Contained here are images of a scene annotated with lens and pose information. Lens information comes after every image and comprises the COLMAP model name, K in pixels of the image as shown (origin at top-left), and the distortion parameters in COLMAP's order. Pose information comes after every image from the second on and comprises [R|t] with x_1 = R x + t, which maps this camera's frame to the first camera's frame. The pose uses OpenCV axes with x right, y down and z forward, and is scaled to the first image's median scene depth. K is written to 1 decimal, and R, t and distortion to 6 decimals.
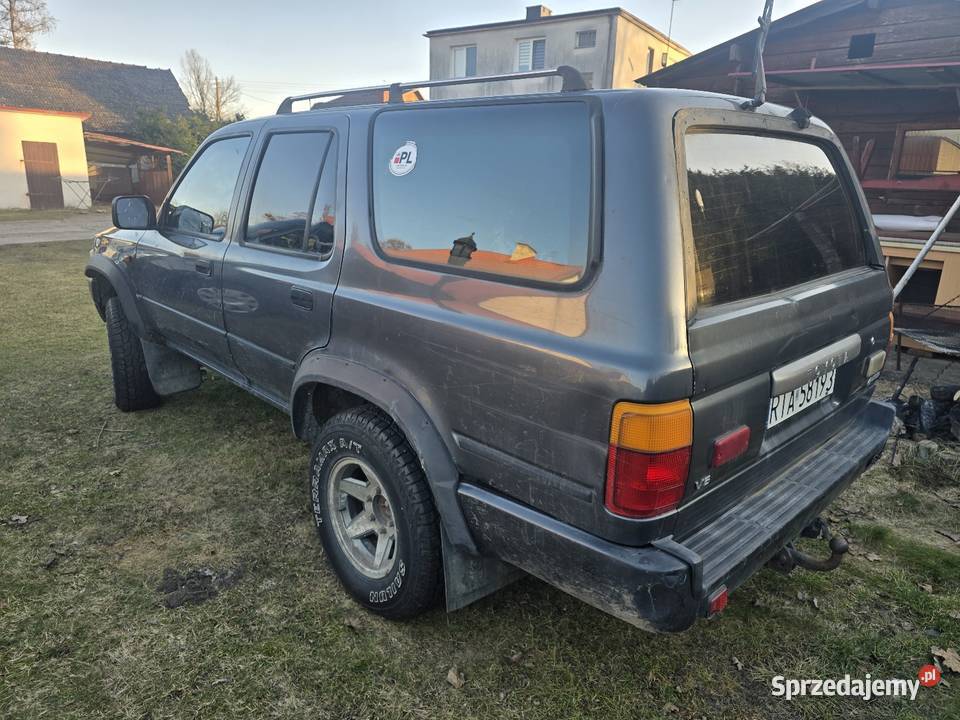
lens RADIAL K [[649.7, 0, 482.0], [0, 649.7, 367.2], [0, 0, 1]] dist [0.052493, -0.032887]
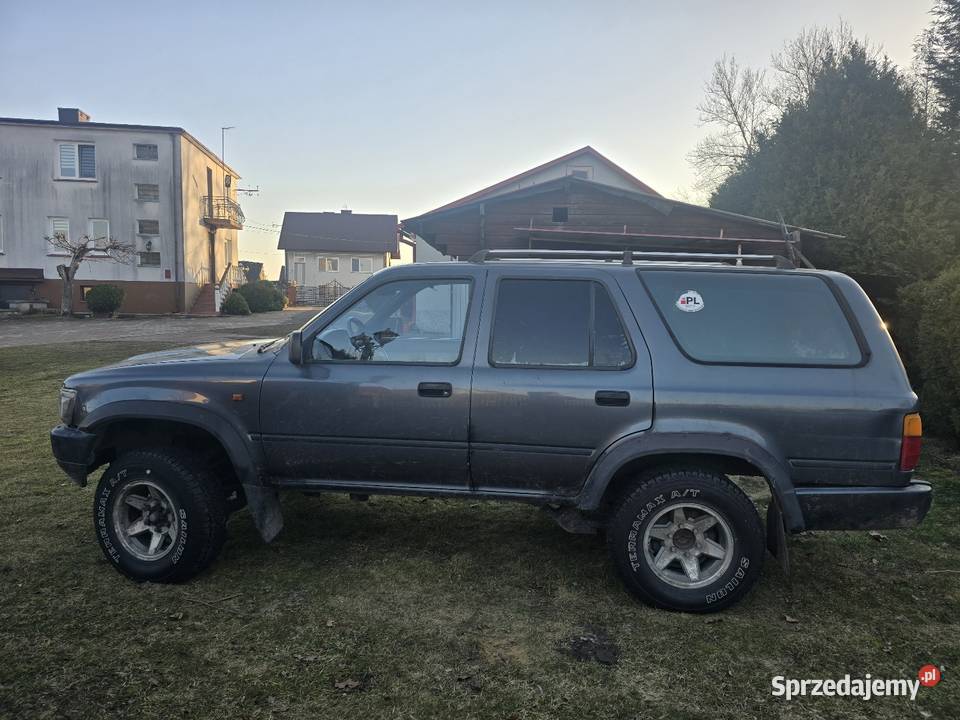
lens RADIAL K [[649.7, 0, 474.4], [0, 649.7, 357.8], [0, 0, 1]] dist [0.052493, -0.032887]
pose [[0.750832, -0.073583, 0.656381, -1.371894], [0.183539, 0.977880, -0.100325, -0.105222], [-0.634480, 0.195799, 0.747729, 0.147006]]
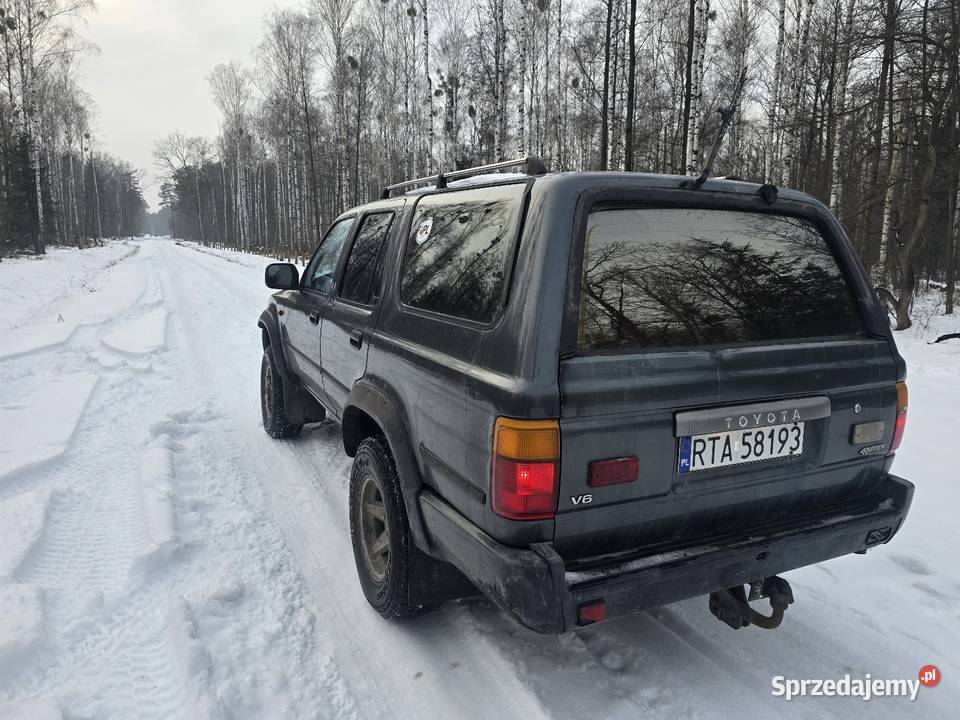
lens RADIAL K [[649.7, 0, 481.0], [0, 649.7, 361.3], [0, 0, 1]] dist [0.052493, -0.032887]
pose [[0.954599, 0.056374, -0.292512, 0.319039], [-0.093593, 0.988965, -0.114840, 0.055496], [0.282810, 0.137003, 0.949341, -0.108325]]
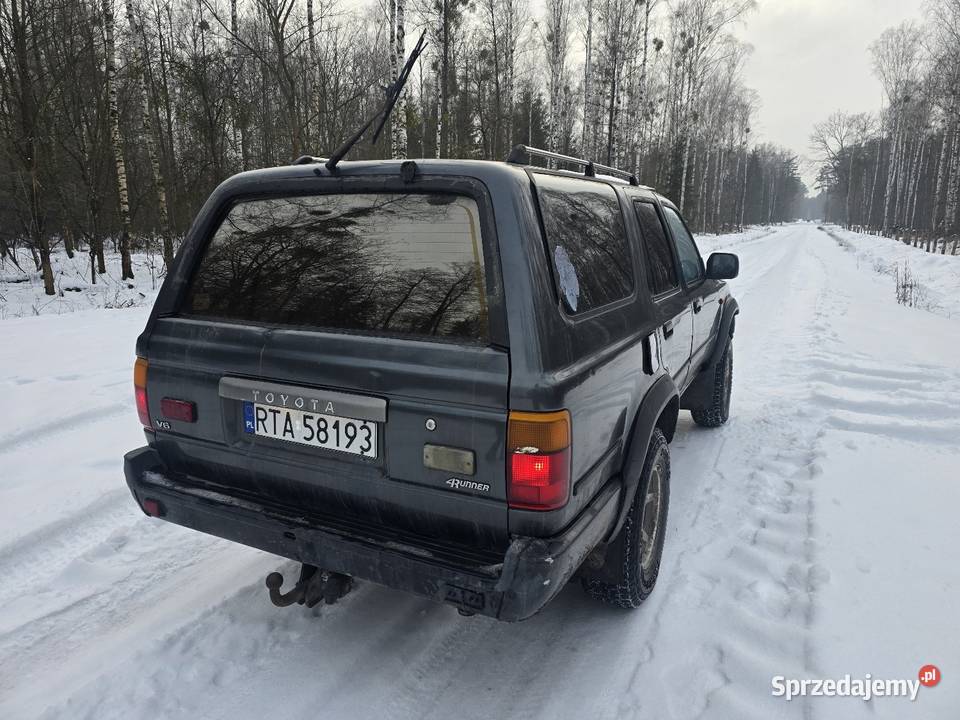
lens RADIAL K [[649.7, 0, 480.6], [0, 649.7, 354.1], [0, 0, 1]] dist [0.052493, -0.032887]
pose [[0.329482, 0.167189, -0.929241, 1.283682], [-0.269519, 0.959900, 0.077142, -0.192905], [0.904876, 0.225031, 0.361331, 0.703465]]
